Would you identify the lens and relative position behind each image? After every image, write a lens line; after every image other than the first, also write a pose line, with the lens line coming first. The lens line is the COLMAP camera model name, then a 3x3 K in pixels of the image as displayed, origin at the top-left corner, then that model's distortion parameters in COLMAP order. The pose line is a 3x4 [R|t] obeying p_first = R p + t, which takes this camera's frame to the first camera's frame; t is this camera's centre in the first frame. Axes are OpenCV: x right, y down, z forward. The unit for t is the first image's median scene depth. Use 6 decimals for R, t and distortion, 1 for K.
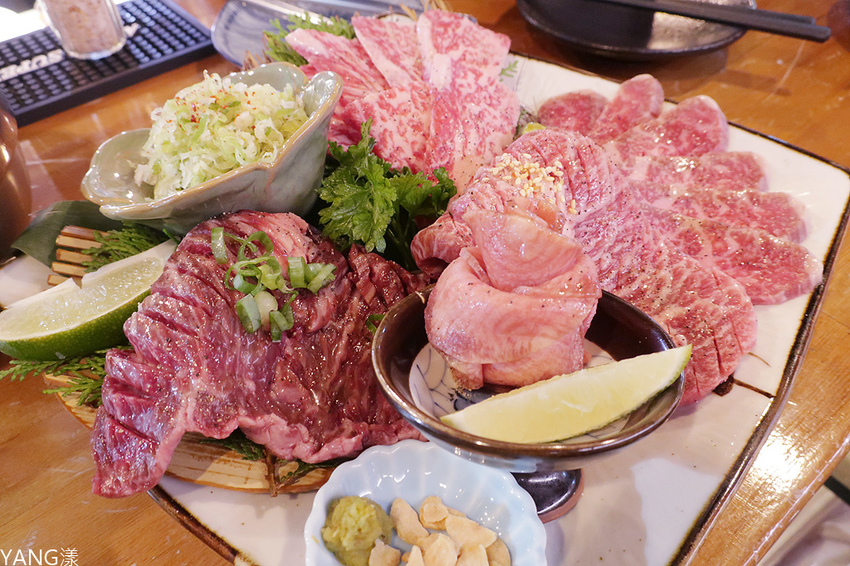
lens RADIAL K [[656.3, 0, 425.0], [0, 656.3, 283.0], [0, 0, 1]] dist [-0.008181, -0.008040]
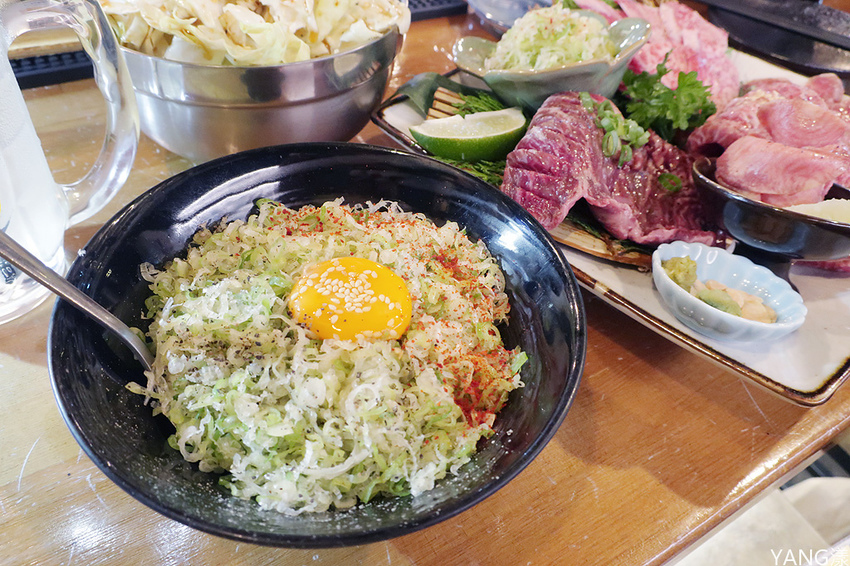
lens RADIAL K [[656.3, 0, 425.0], [0, 656.3, 283.0], [0, 0, 1]] dist [-0.008181, -0.008040]
pose [[0.982409, 0.185559, -0.020983, -0.506258], [-0.186390, 0.981237, -0.049313, 0.440787], [0.011439, 0.052357, 0.998563, -0.439957]]
